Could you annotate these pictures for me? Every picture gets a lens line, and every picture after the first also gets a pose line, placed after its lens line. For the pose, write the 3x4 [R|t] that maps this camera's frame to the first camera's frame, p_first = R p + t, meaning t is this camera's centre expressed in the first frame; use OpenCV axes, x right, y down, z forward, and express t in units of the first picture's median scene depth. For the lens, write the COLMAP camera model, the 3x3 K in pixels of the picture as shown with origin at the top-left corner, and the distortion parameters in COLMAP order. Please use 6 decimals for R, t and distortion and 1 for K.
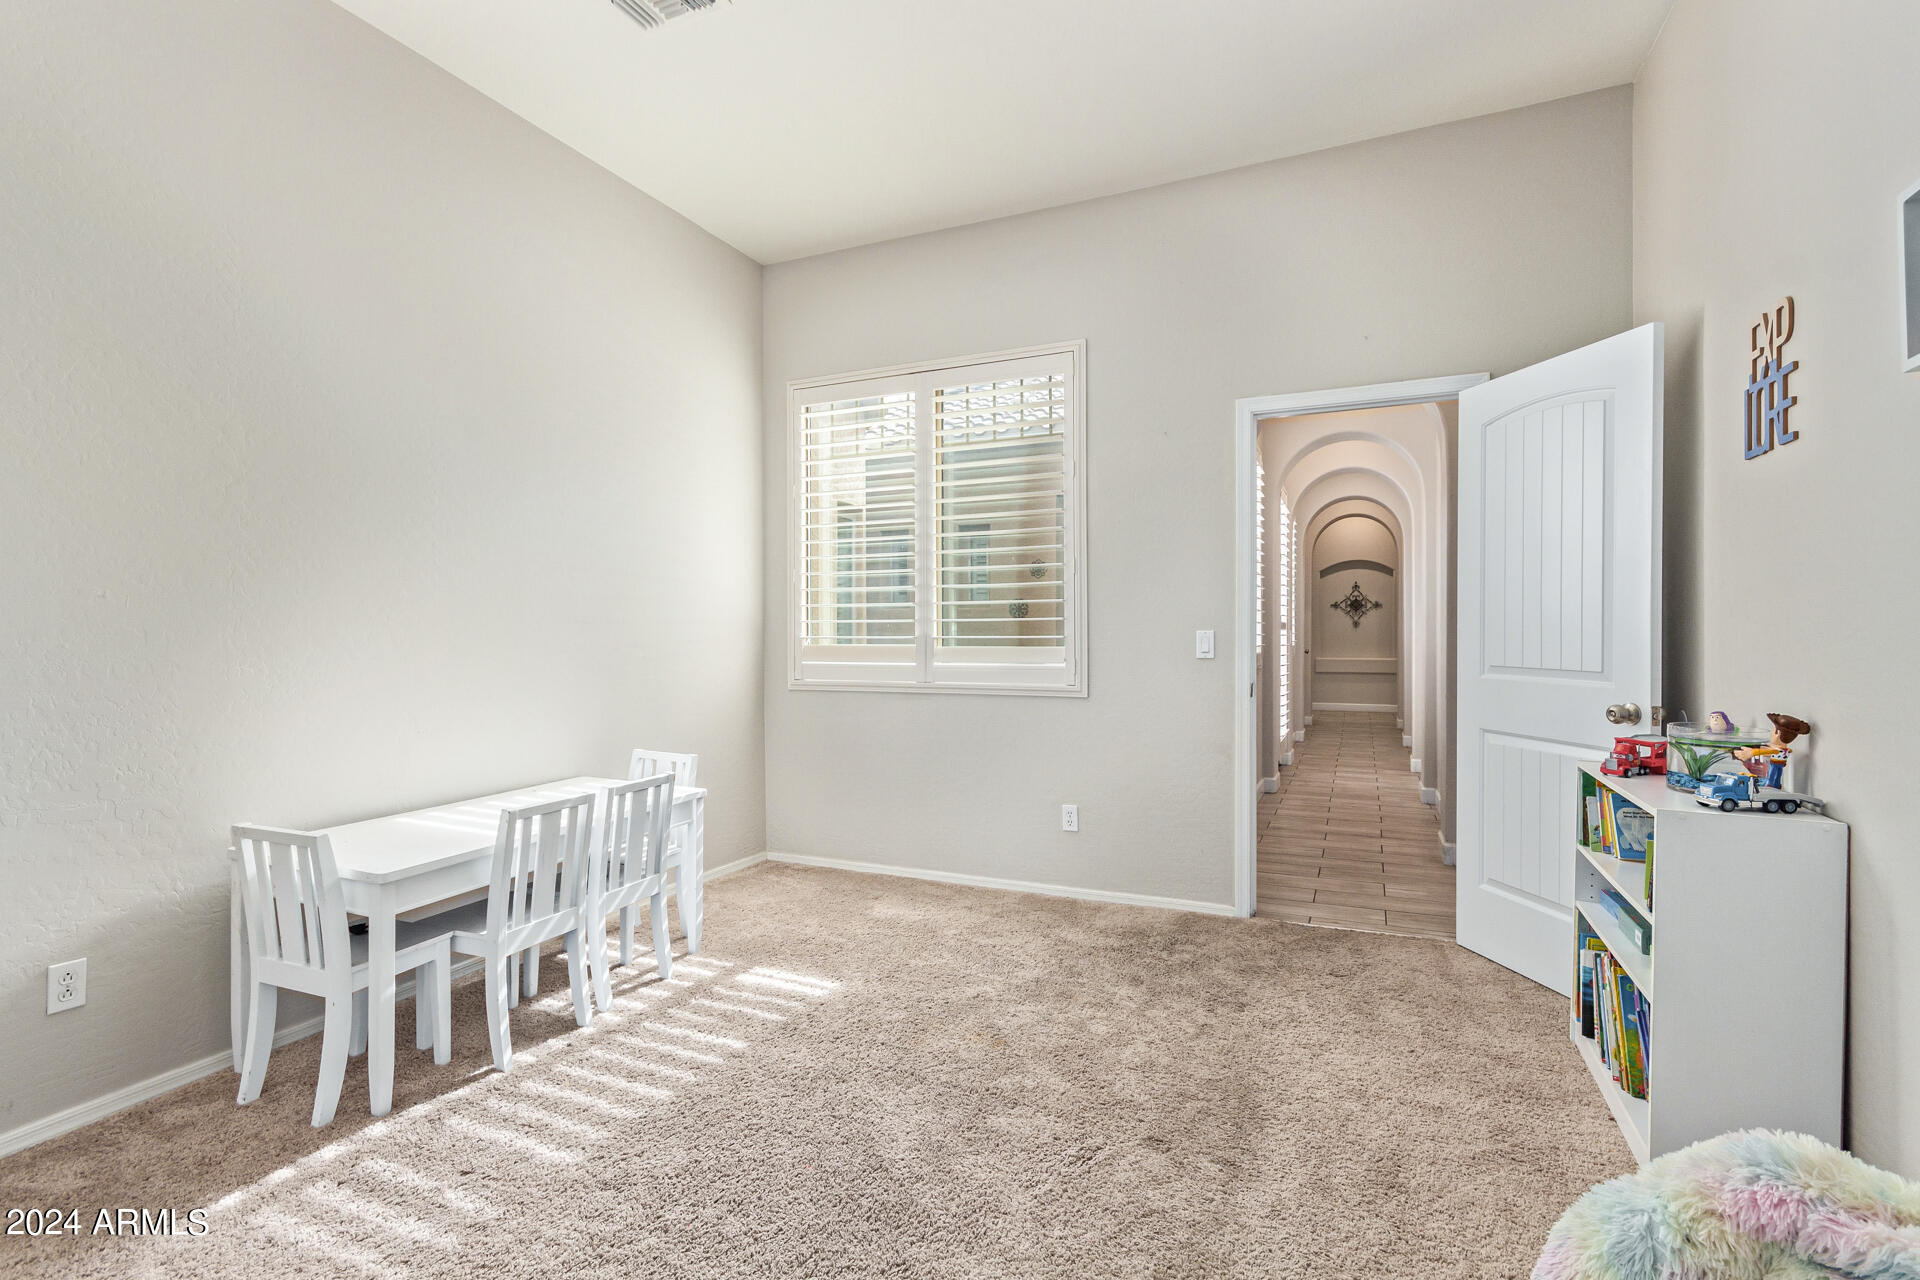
lens RADIAL K [[890.2, 0, 964.4], [0, 890.2, 632.8], [0, 0, 1]] dist [-0.000699, 0.000438]
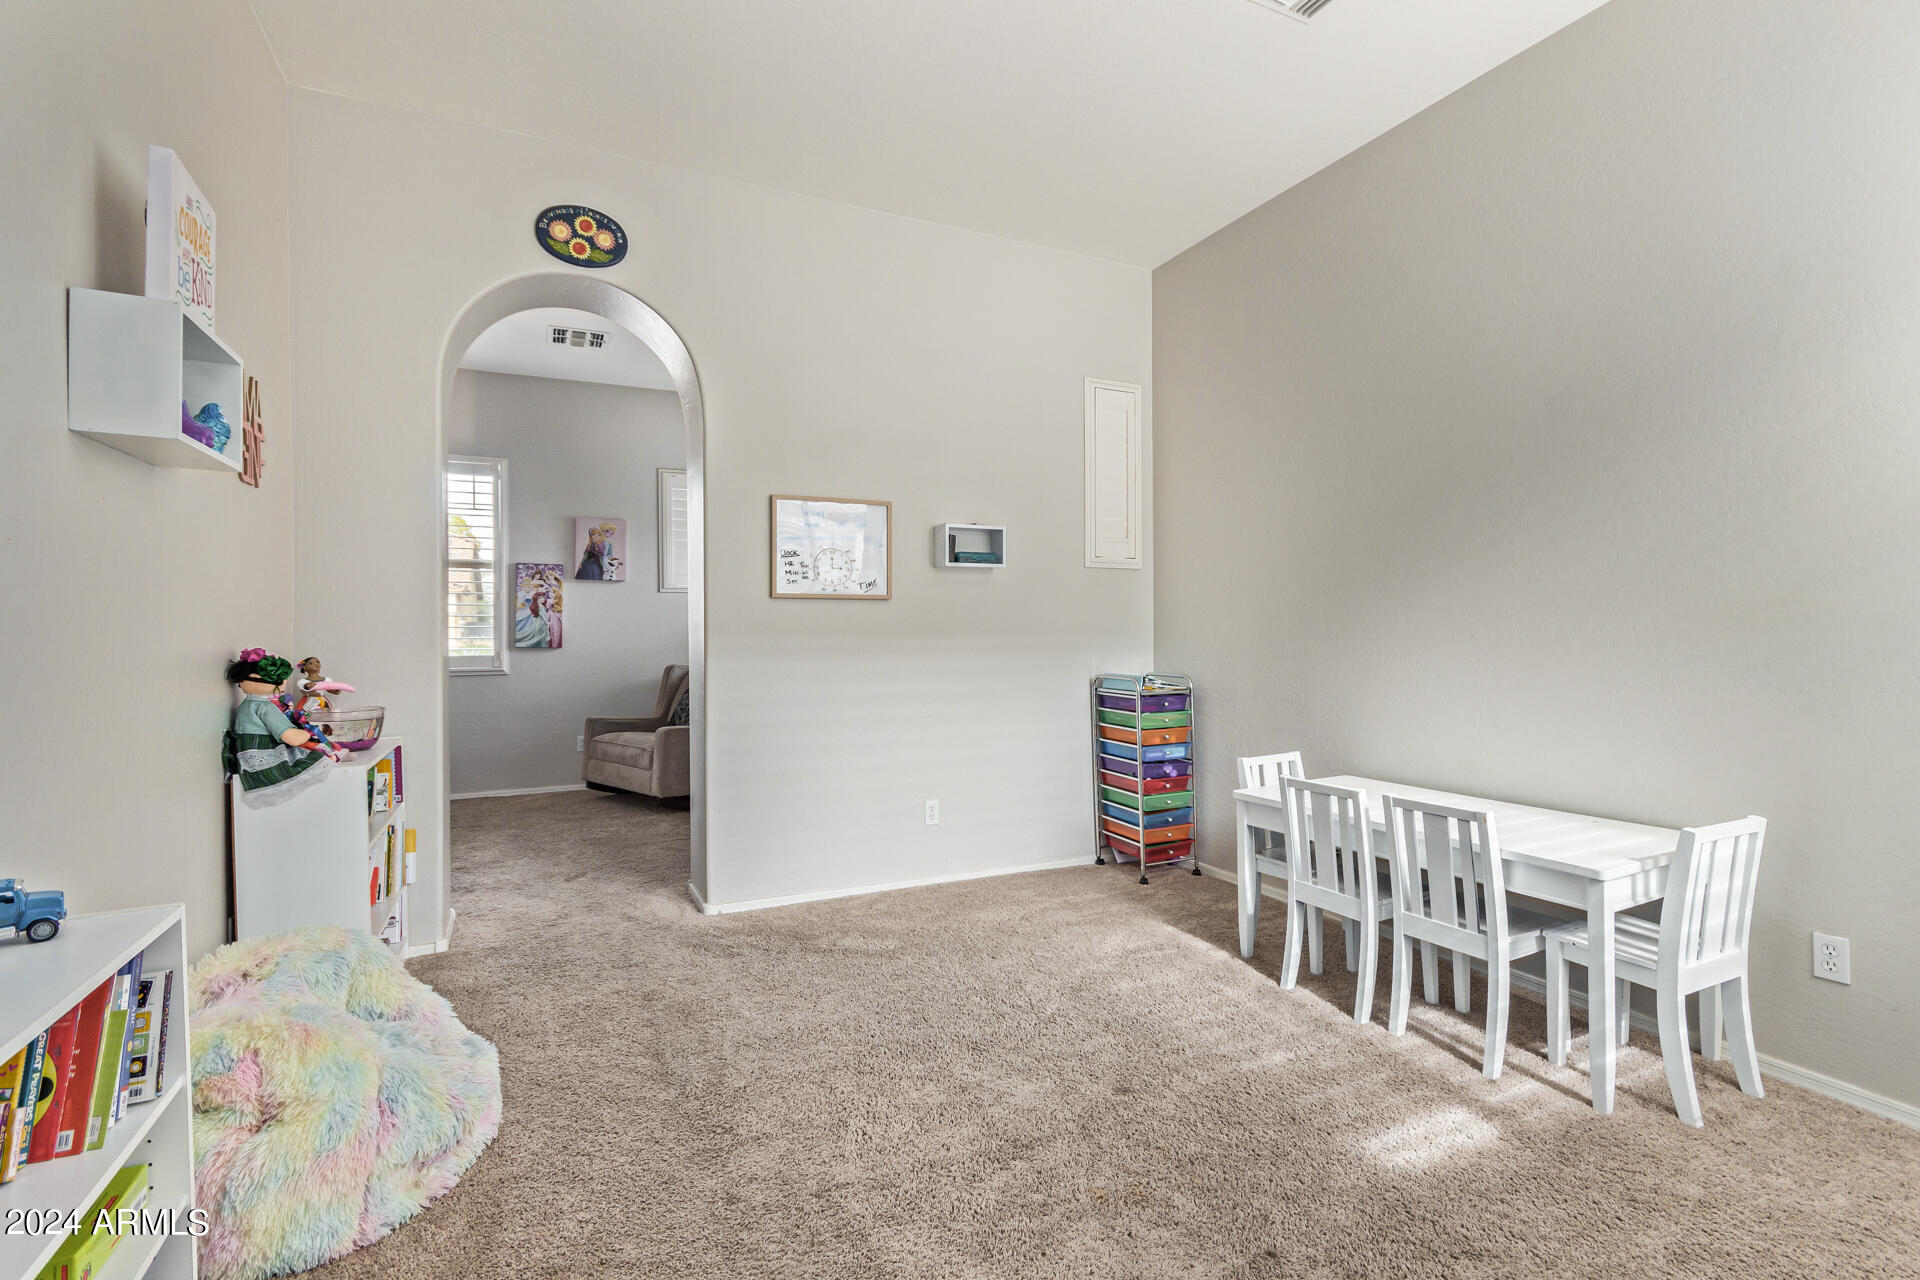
lens RADIAL K [[890.2, 0, 964.4], [0, 890.2, 632.8], [0, 0, 1]] dist [-0.000699, 0.000438]
pose [[-0.640640, 0.007360, -0.767806, 0.571071], [0.003803, 0.999972, 0.006412, 0.001304], [0.767832, 0.001187, -0.640651, 1.211330]]
